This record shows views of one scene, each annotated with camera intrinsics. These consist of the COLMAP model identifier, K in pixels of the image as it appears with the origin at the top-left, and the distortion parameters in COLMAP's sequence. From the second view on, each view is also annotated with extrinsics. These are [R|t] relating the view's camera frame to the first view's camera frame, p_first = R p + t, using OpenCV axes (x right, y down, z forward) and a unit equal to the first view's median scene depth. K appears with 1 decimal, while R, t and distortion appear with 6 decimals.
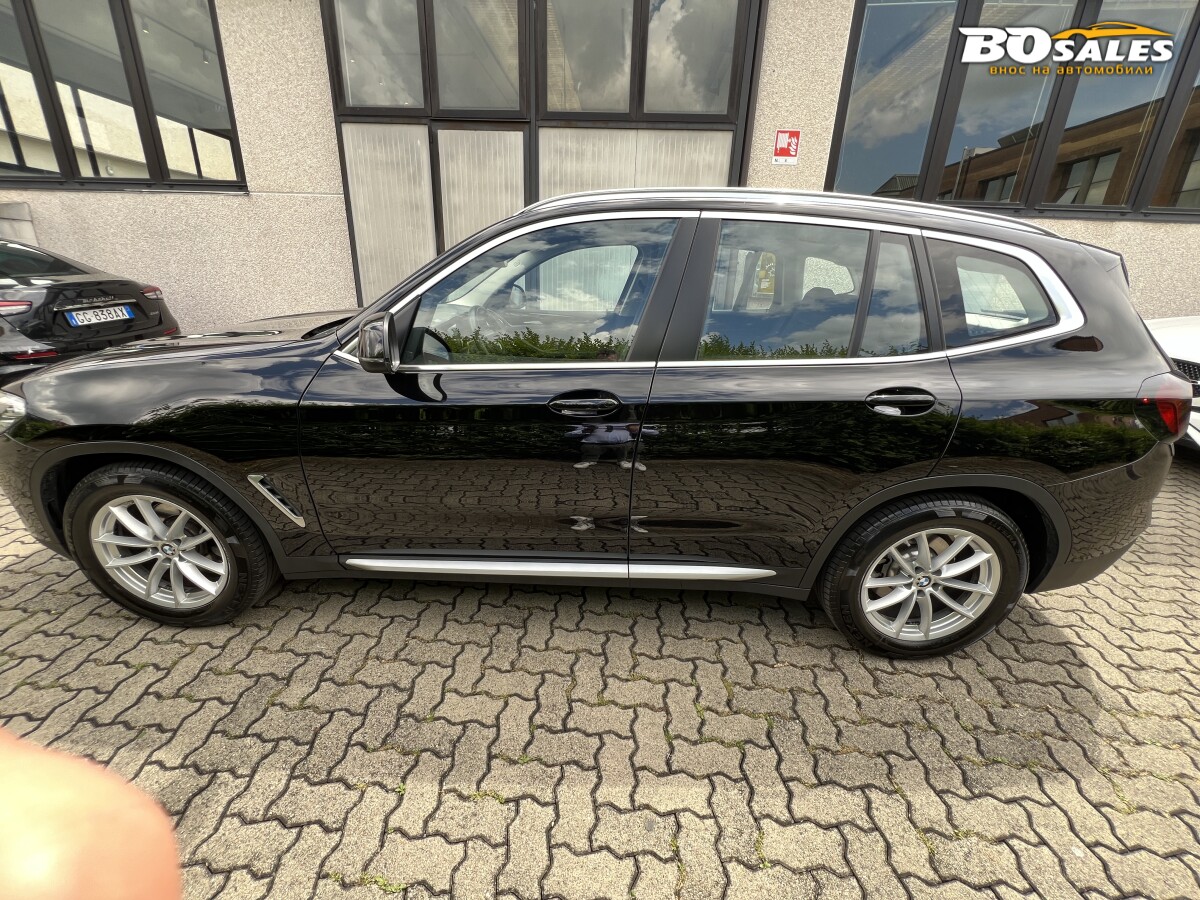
lens RADIAL K [[480.3, 0, 601.7], [0, 480.3, 443.4], [0, 0, 1]] dist [-0.002880, 0.000227]
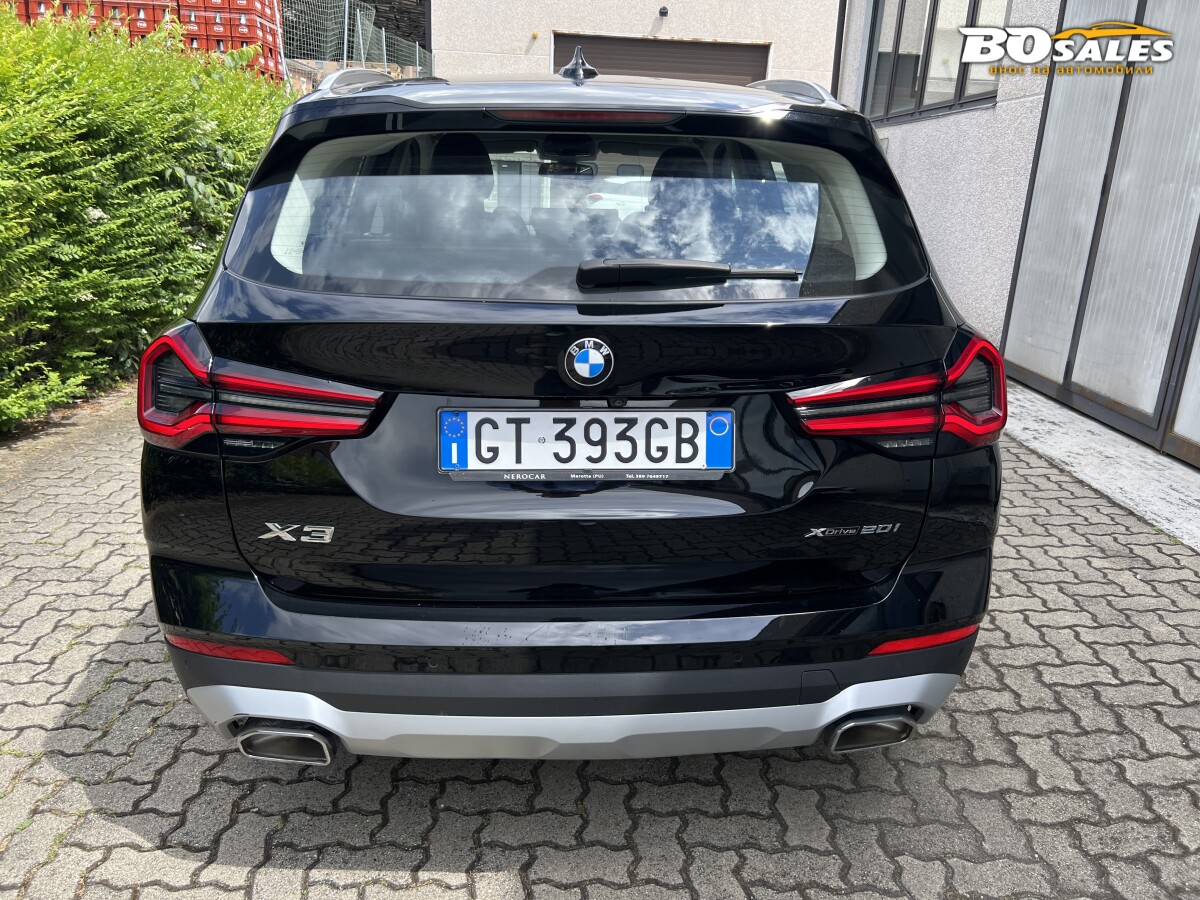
lens RADIAL K [[910.4, 0, 607.1], [0, 910.4, 453.9], [0, 0, 1]] dist [0.067393, -0.071320]
pose [[0.073489, 0.259876, -0.962842, 2.075555], [-0.372624, 0.902685, 0.215199, -0.376759], [0.925068, 0.342963, 0.163174, 1.222023]]
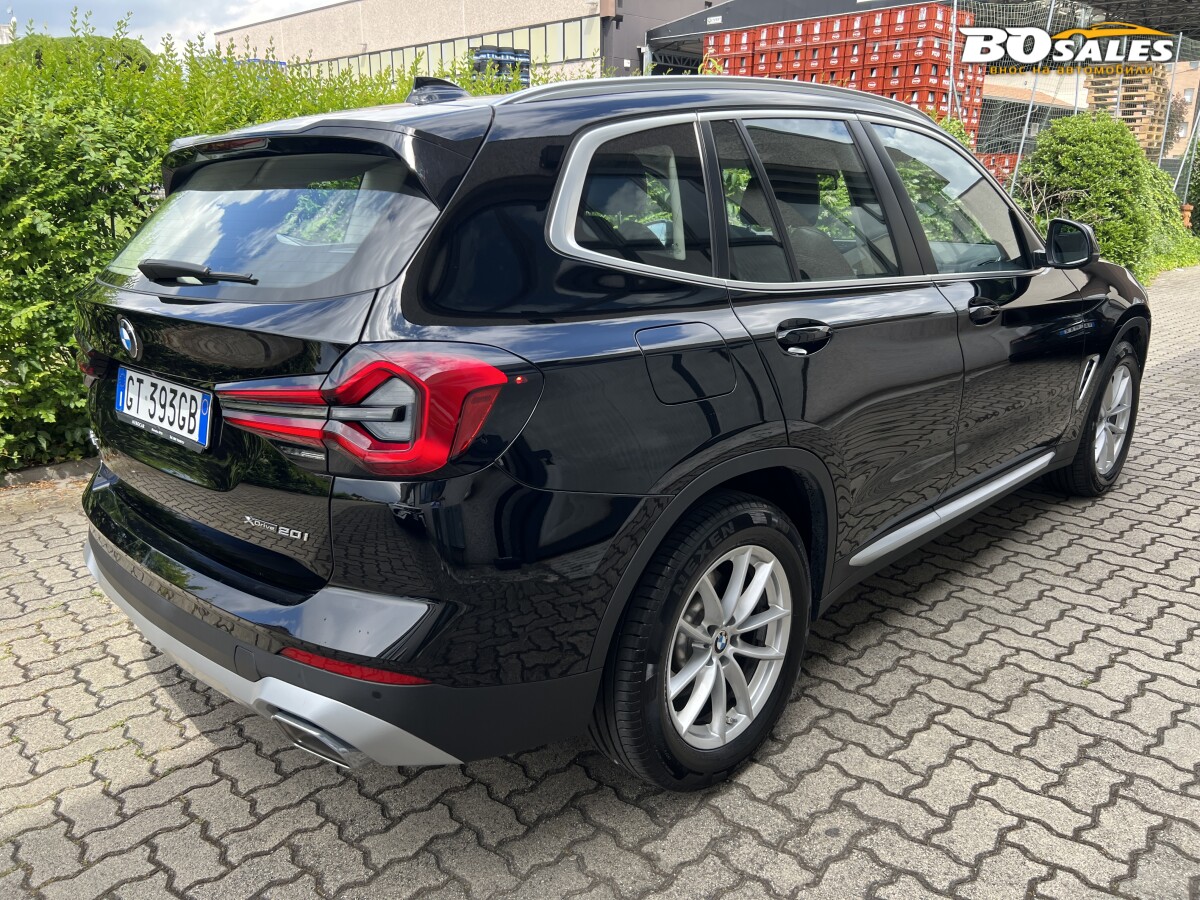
lens RADIAL K [[912.1, 0, 600.0], [0, 912.1, 450.0], [0, 0, 1]] dist [0.067460, -0.077011]
pose [[-0.689153, 0.175044, -0.703156, 1.643086], [-0.265490, 0.841911, 0.469789, -0.821876], [0.674228, 0.510437, -0.533733, 2.355463]]
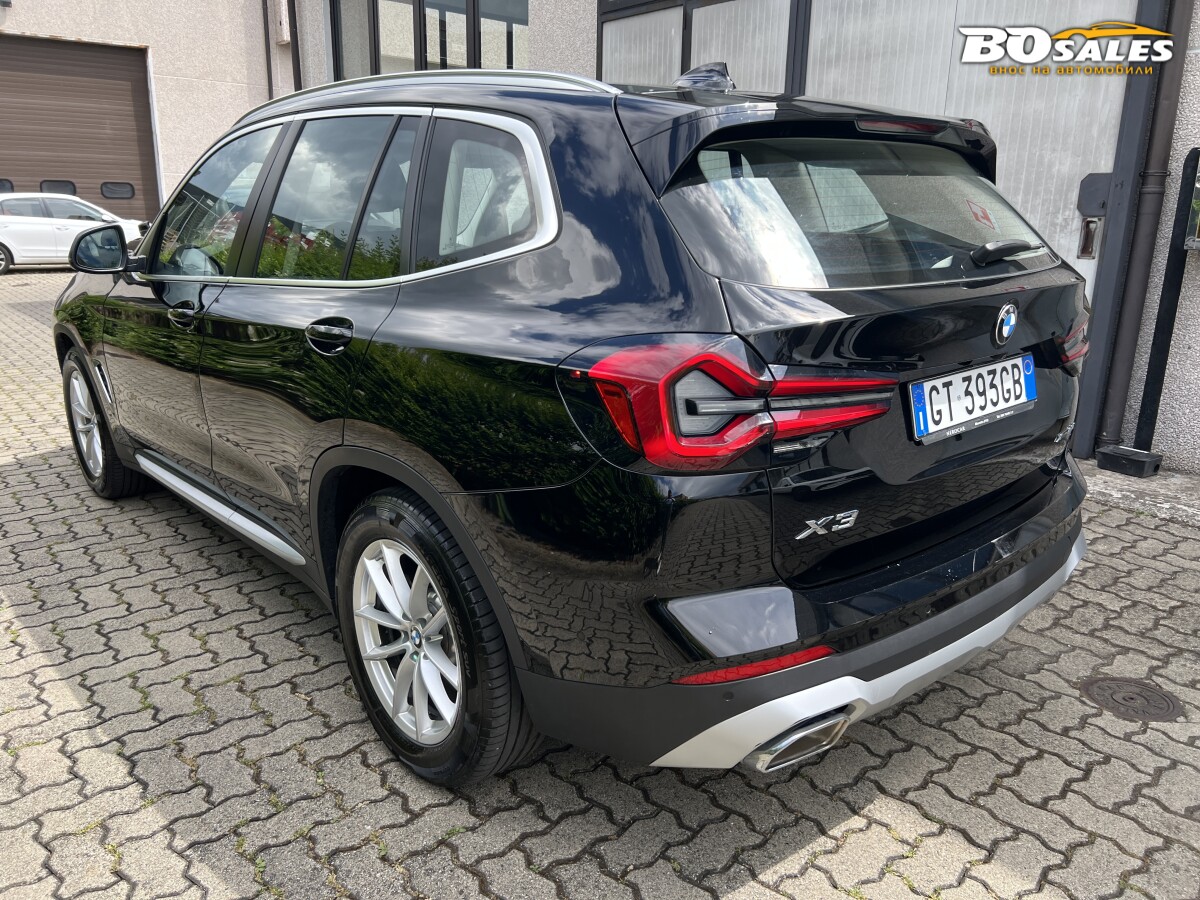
lens RADIAL K [[910.4, 0, 607.1], [0, 910.4, 453.9], [0, 0, 1]] dist [0.067393, -0.071320]
pose [[0.680027, 0.165850, -0.714183, 1.699115], [-0.240900, 0.970542, -0.003996, -0.005514], [0.692481, 0.174764, 0.699948, 0.283294]]
